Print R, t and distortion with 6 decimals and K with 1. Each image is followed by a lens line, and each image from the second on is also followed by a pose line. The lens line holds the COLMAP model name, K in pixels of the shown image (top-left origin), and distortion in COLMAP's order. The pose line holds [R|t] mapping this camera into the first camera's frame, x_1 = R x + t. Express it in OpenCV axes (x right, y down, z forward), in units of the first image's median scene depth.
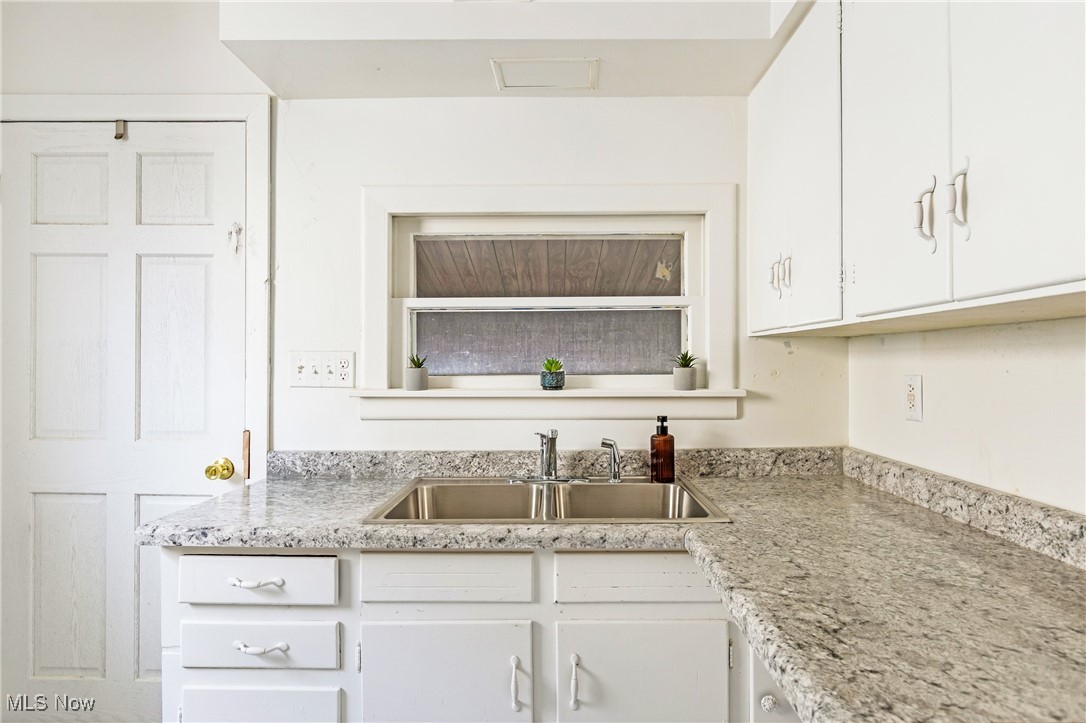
lens RADIAL K [[623.5, 0, 544.9], [0, 623.5, 365.5], [0, 0, 1]] dist [-0.004519, 0.000394]
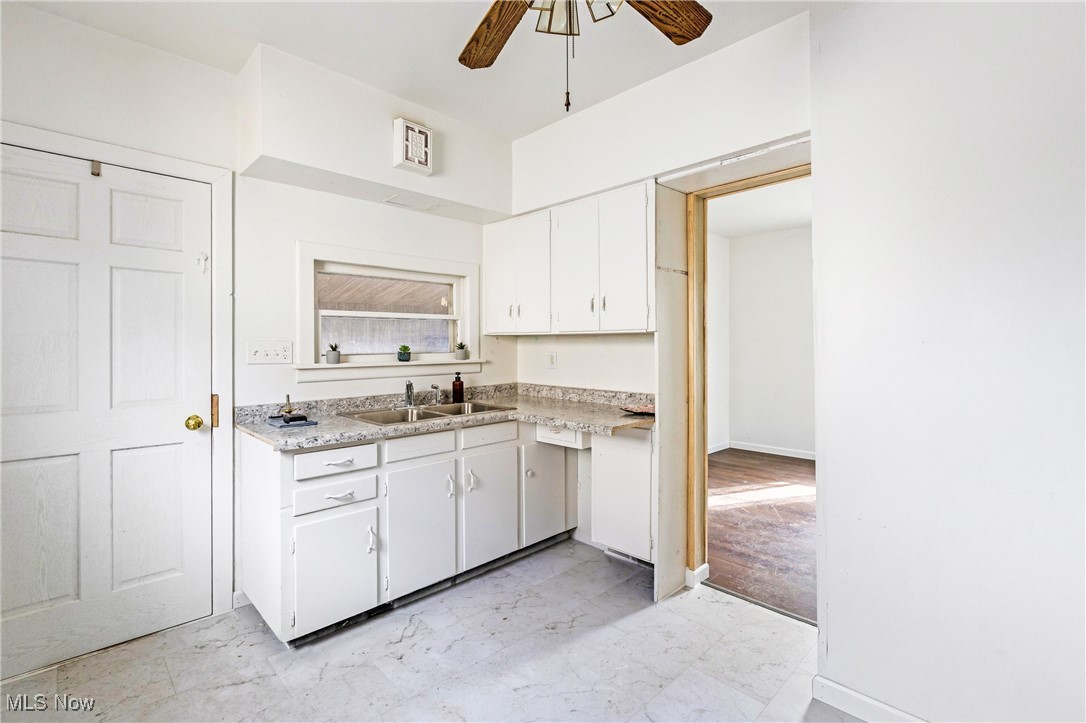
lens RADIAL K [[497.0, 0, 534.2], [0, 497.0, 352.2], [0, 0, 1]] dist [0.002287, 0.000210]
pose [[0.715759, -0.013369, 0.698219, -0.801179], [0.002512, 0.999860, 0.016570, -0.014875], [-0.698342, -0.010106, 0.715693, -0.393051]]
